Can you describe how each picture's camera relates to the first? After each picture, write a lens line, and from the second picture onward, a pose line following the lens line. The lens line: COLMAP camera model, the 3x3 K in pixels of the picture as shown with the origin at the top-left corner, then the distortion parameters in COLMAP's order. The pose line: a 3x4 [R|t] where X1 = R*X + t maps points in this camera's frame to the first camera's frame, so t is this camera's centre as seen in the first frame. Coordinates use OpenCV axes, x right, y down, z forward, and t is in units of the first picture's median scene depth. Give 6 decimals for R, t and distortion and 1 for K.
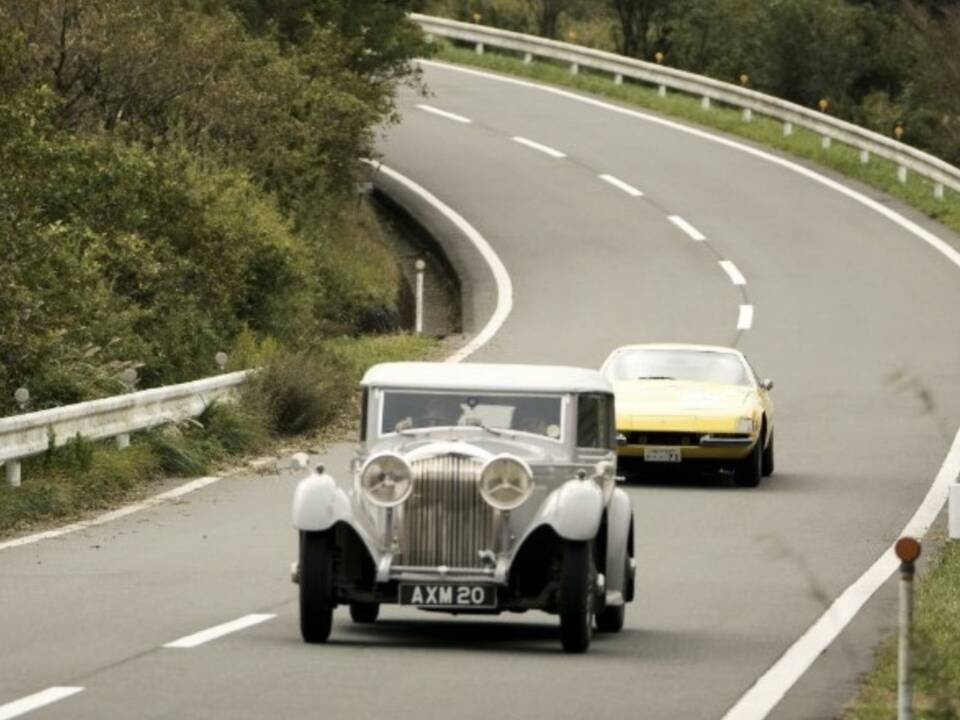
lens RADIAL K [[6034.9, 0, 480.0], [0, 6034.9, 360.0], [0, 0, 1]] dist [0.199728, -1.641794]
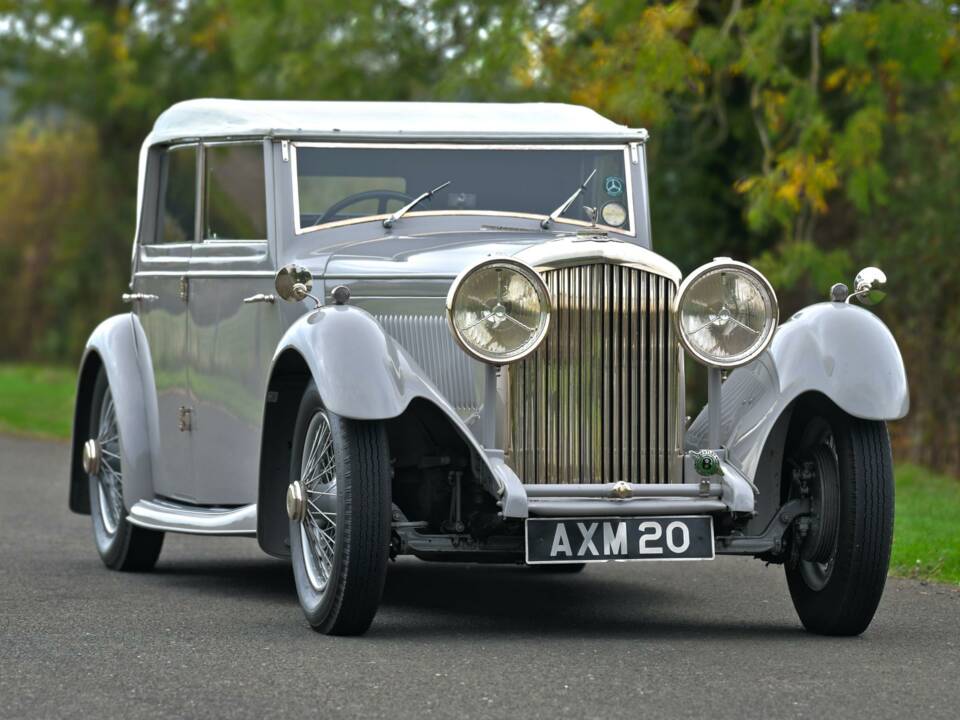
lens RADIAL K [[6034.9, 0, 480.0], [0, 6034.9, 360.0], [0, 0, 1]] dist [0.199728, -1.641794]
pose [[0.958396, -0.028649, 0.283999, -0.160418], [0.019183, 0.999166, 0.036057, 0.005396], [-0.284795, -0.029109, 0.958146, 0.516956]]
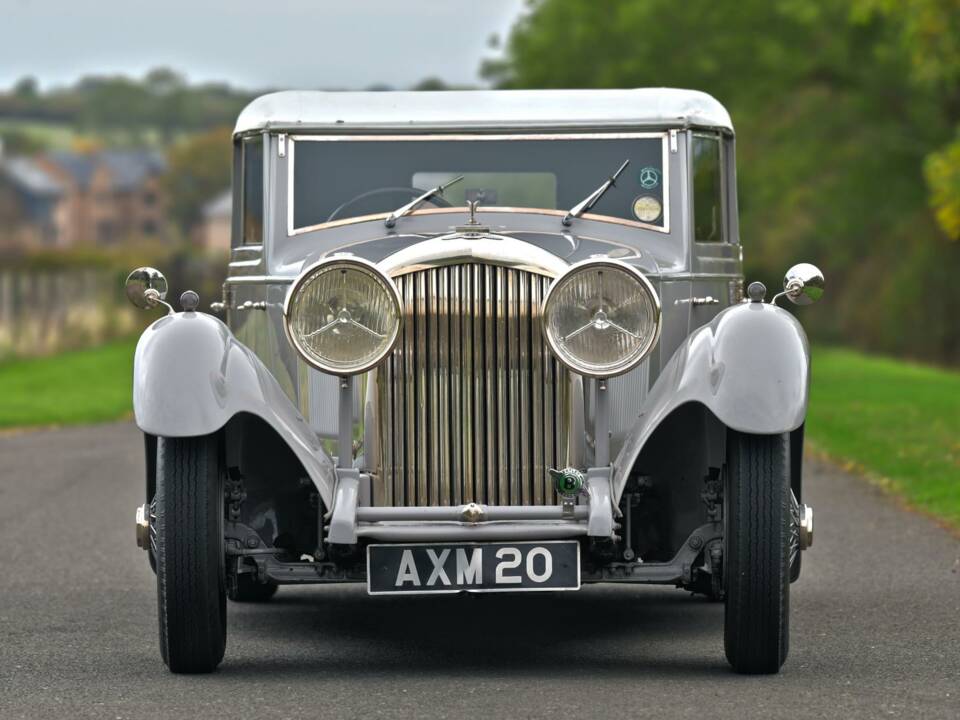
lens RADIAL K [[6034.9, 0, 480.0], [0, 6034.9, 360.0], [0, 0, 1]] dist [0.199728, -1.641794]
pose [[0.998163, -0.037396, 0.047669, -0.026224], [0.036111, 0.998968, 0.027552, 0.010570], [-0.048650, -0.025780, 0.998483, 0.540940]]
